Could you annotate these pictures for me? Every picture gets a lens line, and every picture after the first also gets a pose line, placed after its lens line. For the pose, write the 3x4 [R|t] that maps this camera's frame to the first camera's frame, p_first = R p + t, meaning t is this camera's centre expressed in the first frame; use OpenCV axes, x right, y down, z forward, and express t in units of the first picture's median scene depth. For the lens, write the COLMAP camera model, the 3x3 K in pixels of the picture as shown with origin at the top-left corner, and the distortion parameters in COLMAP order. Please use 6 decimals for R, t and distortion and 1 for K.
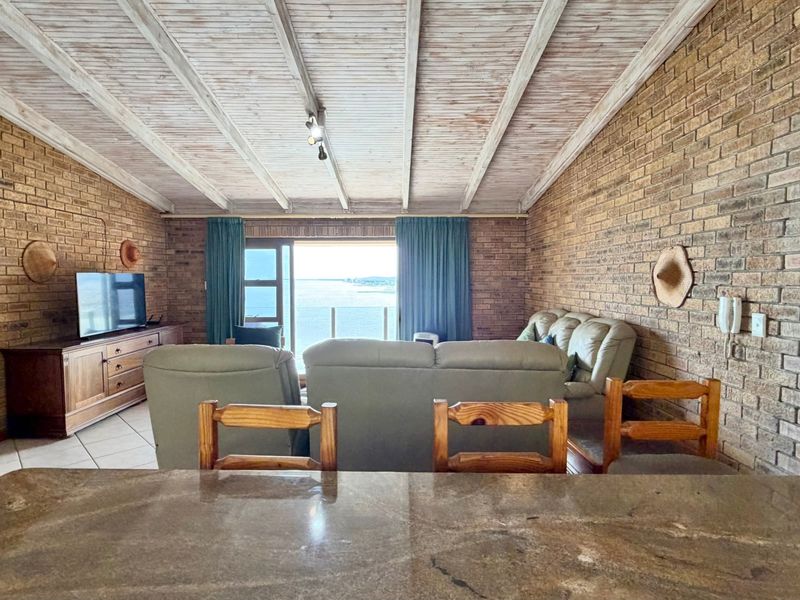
lens RADIAL K [[424.4, 0, 396.6], [0, 424.4, 299.4], [0, 0, 1]] dist [0.001406, -0.000995]
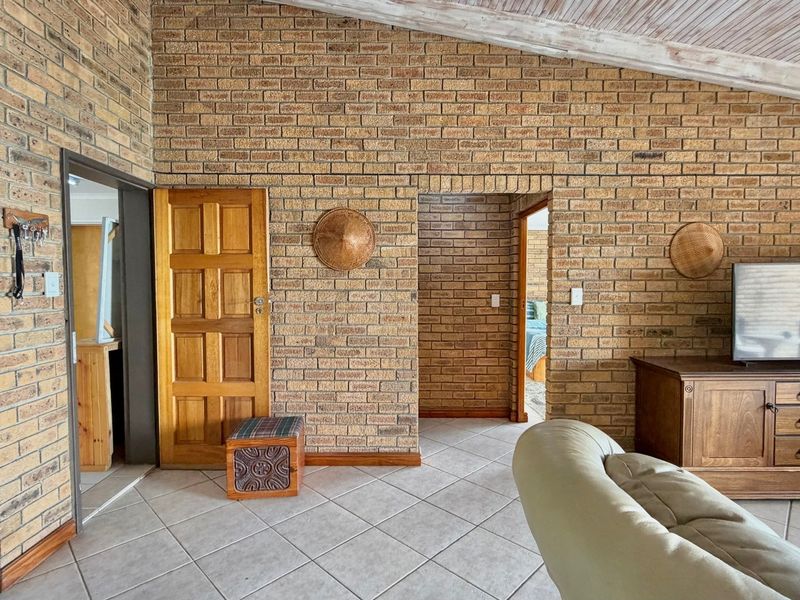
lens RADIAL K [[424.4, 0, 397.3], [0, 424.4, 299.9], [0, 0, 1]] dist [0.001406, -0.000995]
pose [[0.001365, 0.039033, -0.999237, -0.094881], [-0.045982, 0.998183, 0.038929, -0.006747], [0.998941, 0.045894, 0.003158, 0.494928]]
